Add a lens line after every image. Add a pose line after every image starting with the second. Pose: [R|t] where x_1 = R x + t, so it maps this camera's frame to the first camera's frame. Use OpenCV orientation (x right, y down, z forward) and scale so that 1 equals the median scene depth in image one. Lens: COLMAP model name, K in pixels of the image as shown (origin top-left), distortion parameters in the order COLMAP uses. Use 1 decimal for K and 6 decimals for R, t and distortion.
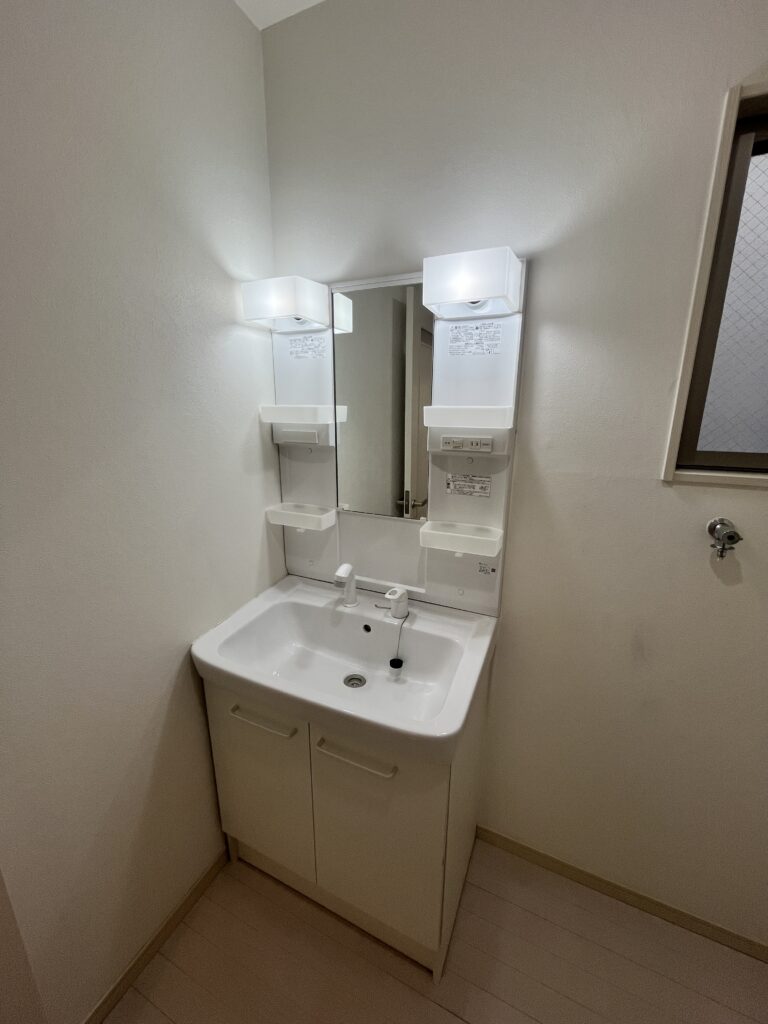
lens RADIAL K [[412.8, 0, 384.0], [0, 412.8, 512.0], [0, 0, 1]] dist [-0.001465, -0.000524]
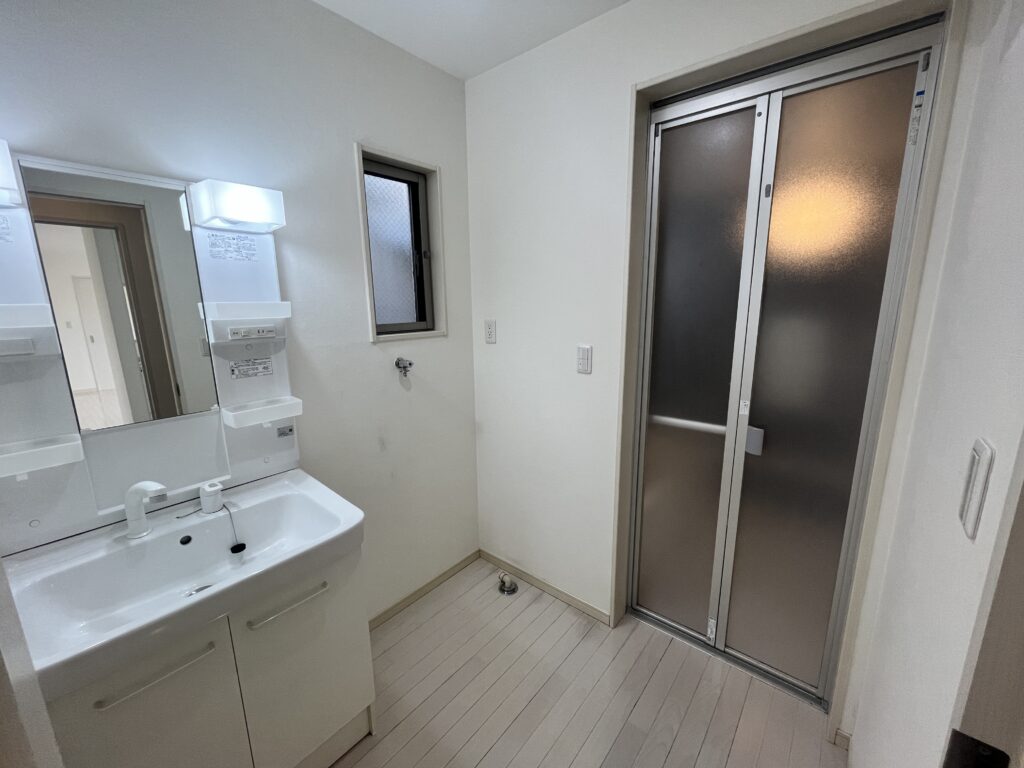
lens RADIAL K [[412.8, 0, 512.0], [0, 412.8, 384.0], [0, 0, 1]] dist [-0.001465, -0.000524]
pose [[0.256126, -0.194027, 0.946970, -0.746854], [0.262343, 0.956832, 0.125092, 0.026666], [-0.930363, 0.216392, 0.295971, -0.031417]]
